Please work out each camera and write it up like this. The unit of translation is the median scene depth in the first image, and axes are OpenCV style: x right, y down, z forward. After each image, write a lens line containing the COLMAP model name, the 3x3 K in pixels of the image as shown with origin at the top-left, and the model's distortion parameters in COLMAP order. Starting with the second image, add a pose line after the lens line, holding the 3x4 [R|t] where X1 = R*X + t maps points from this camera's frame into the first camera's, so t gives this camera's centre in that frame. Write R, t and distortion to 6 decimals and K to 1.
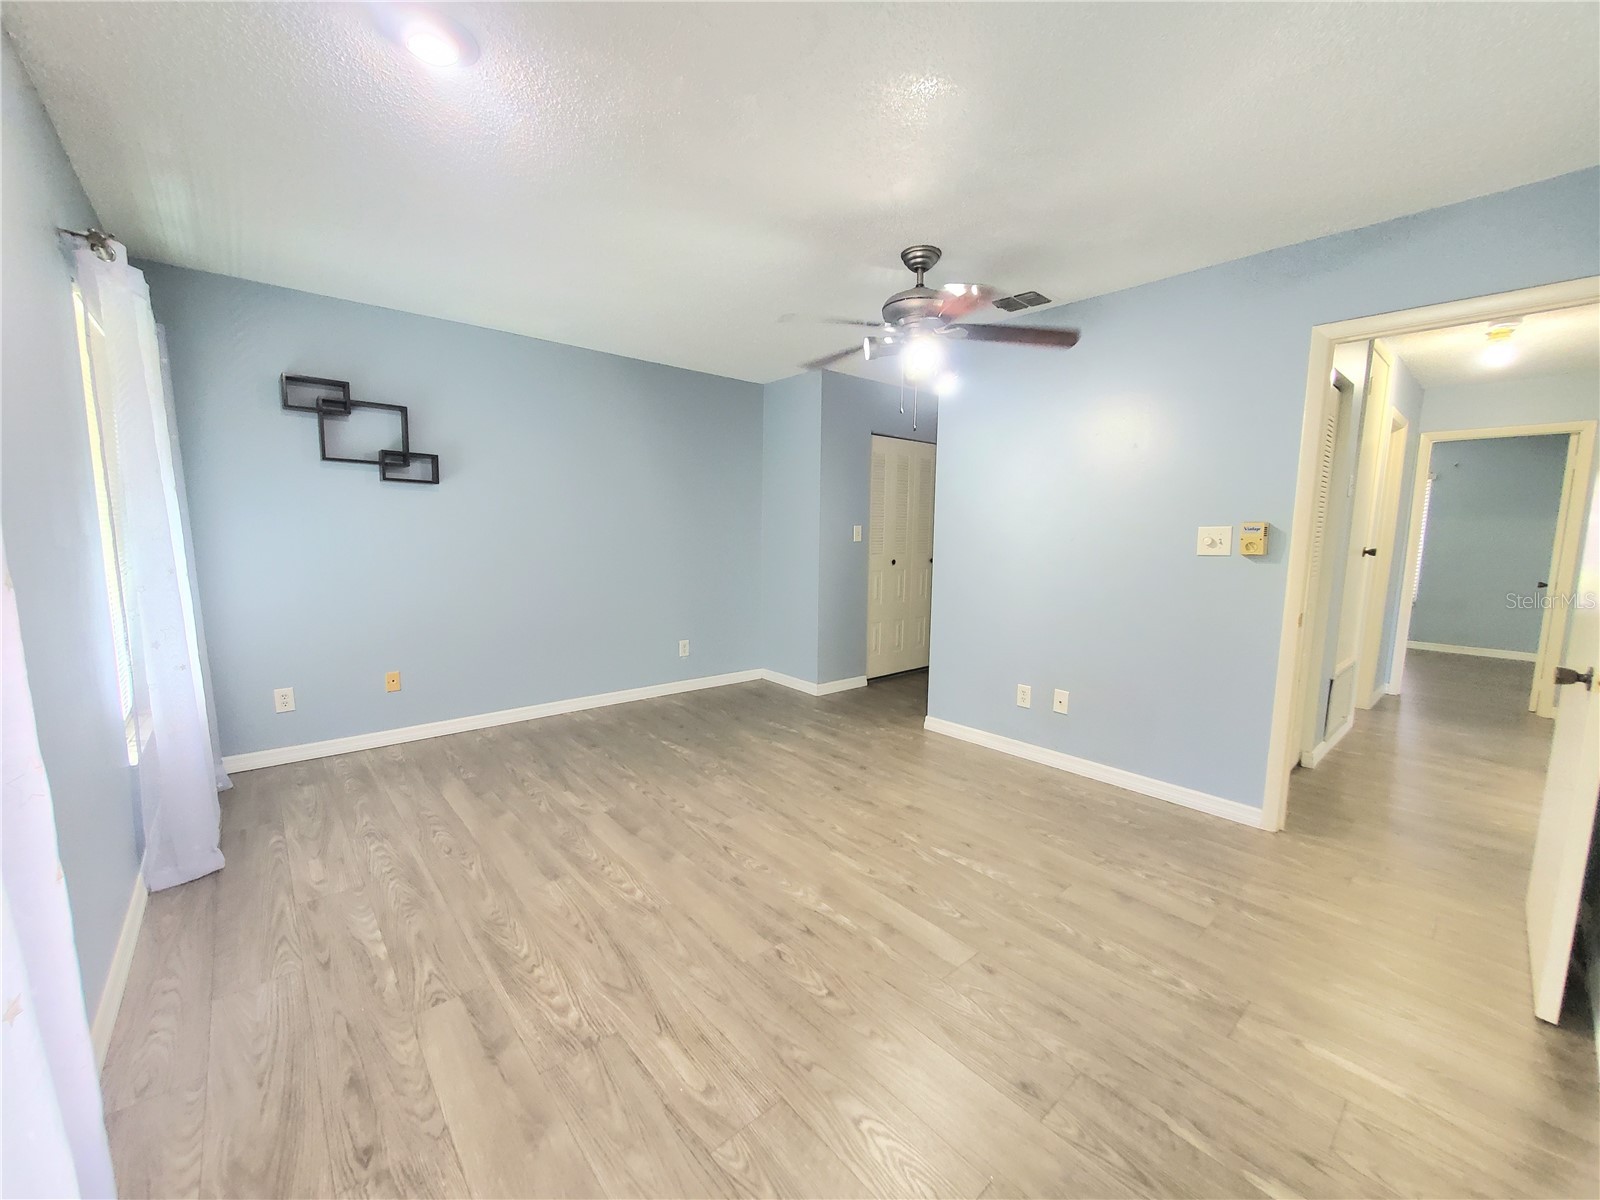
lens RADIAL K [[634.5, 0, 798.2], [0, 634.5, 603.4], [0, 0, 1]] dist [-0.000404, -0.000815]
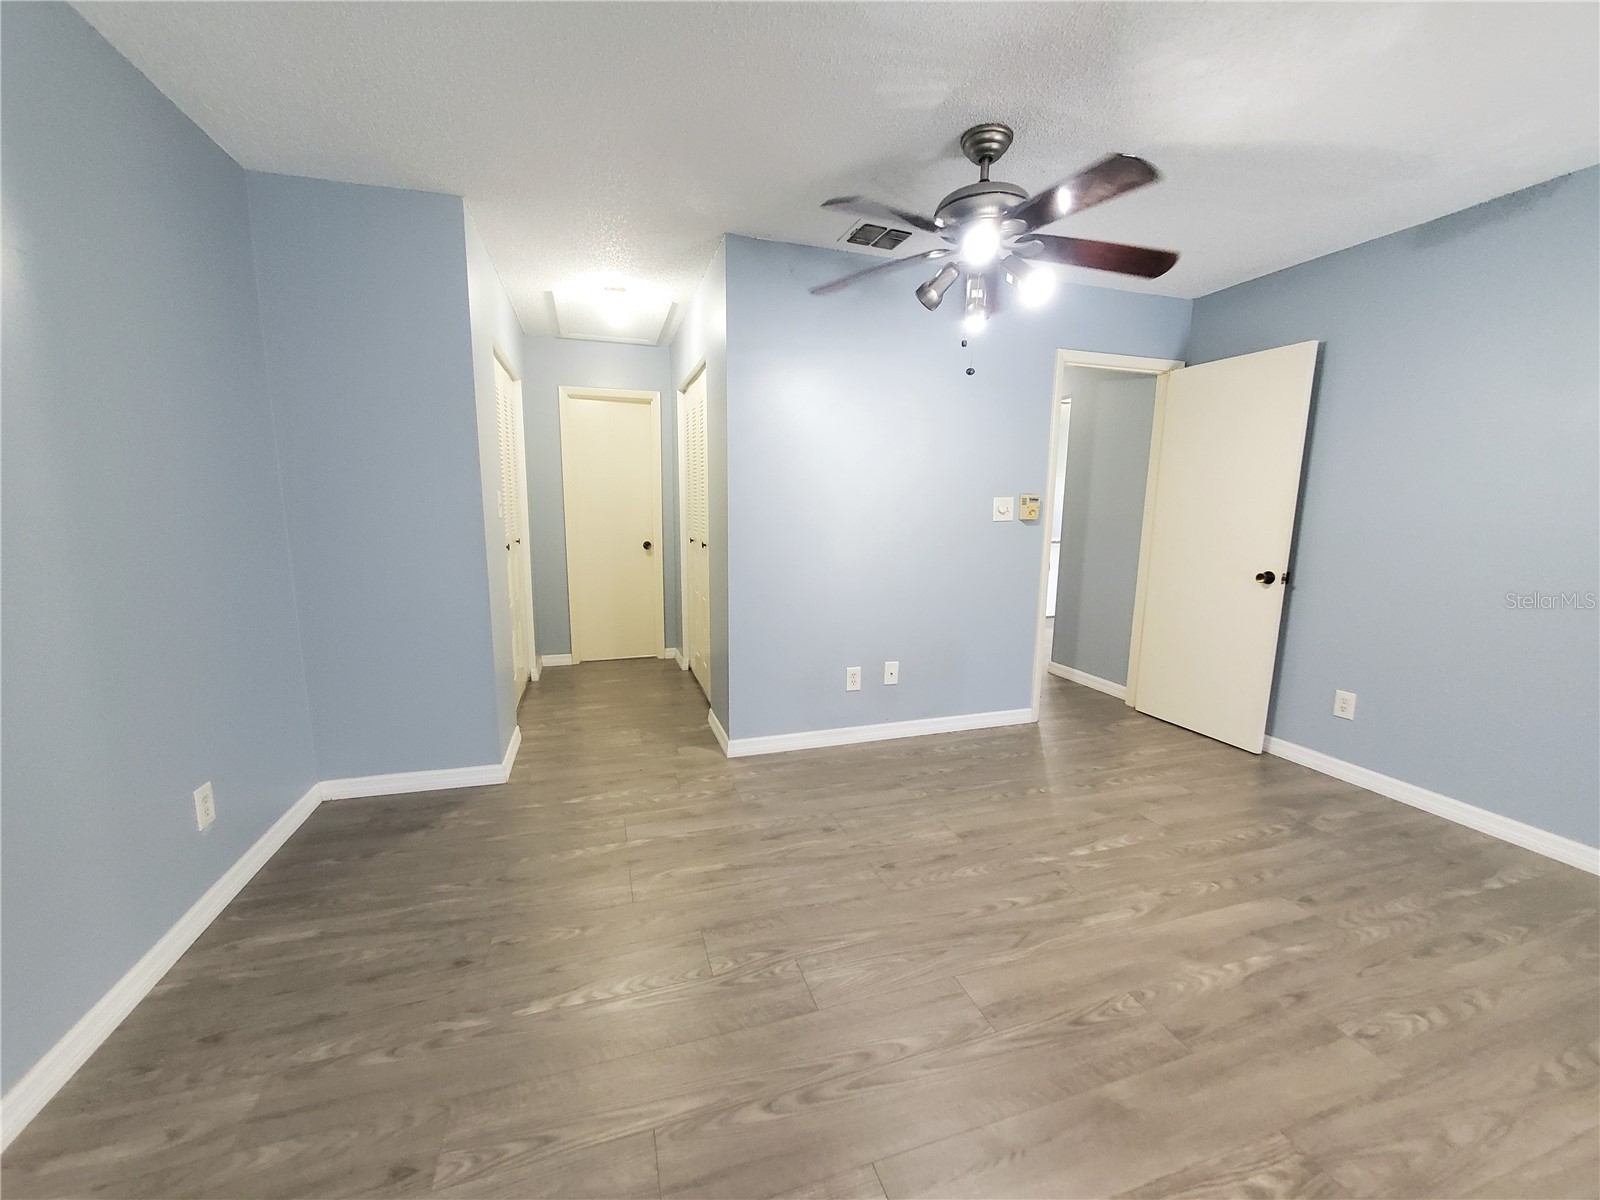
lens RADIAL K [[633.0, 0, 801.8], [0, 633.0, 608.5], [0, 0, 1]] dist [-0.001247, -0.000334]
pose [[0.393537, -0.160653, 0.905163, -0.741853], [0.099148, 0.986286, 0.131945, -0.128244], [-0.913947, 0.037820, 0.404069, 1.015346]]
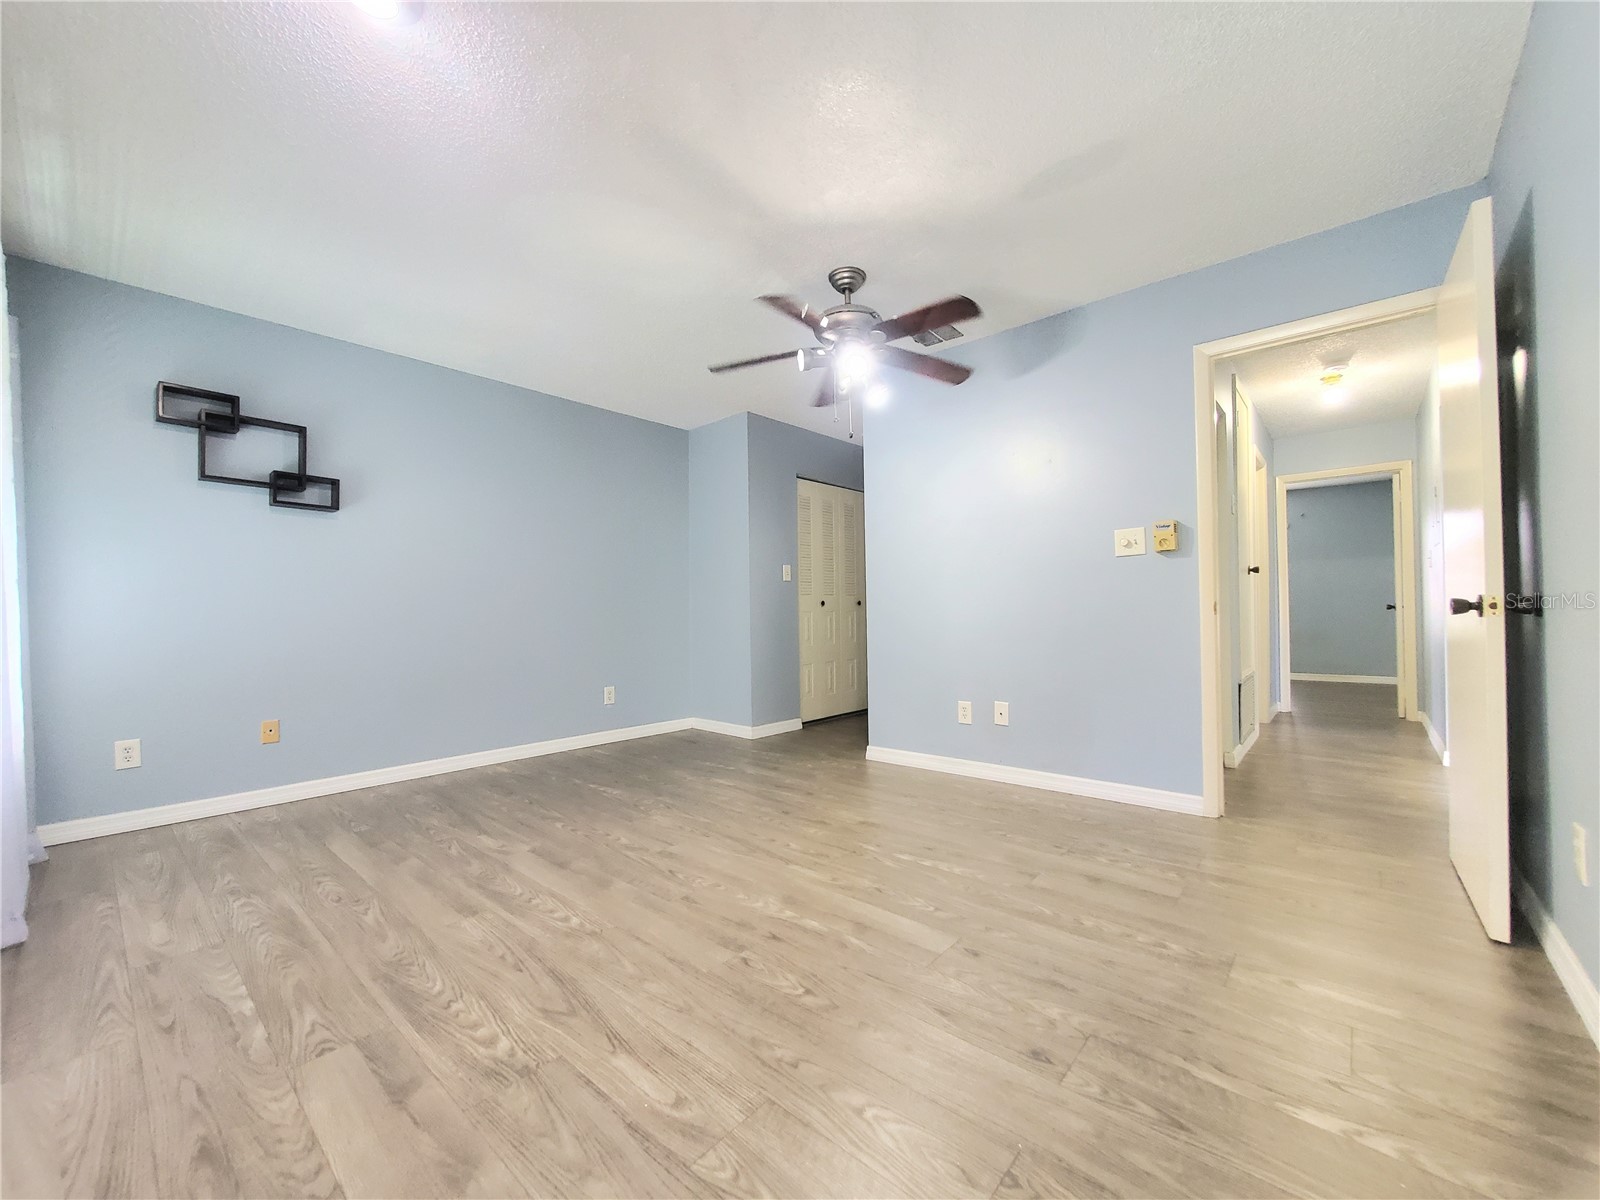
lens RADIAL K [[634.6, 0, 798.0], [0, 634.6, 603.3], [0, 0, 1]] dist [-0.000325, -0.000177]
pose [[0.990901, -0.025415, 0.132170, -0.047049], [0.042430, 0.990923, -0.127560, 0.135683], [-0.127728, 0.132007, 0.982985, 0.043440]]
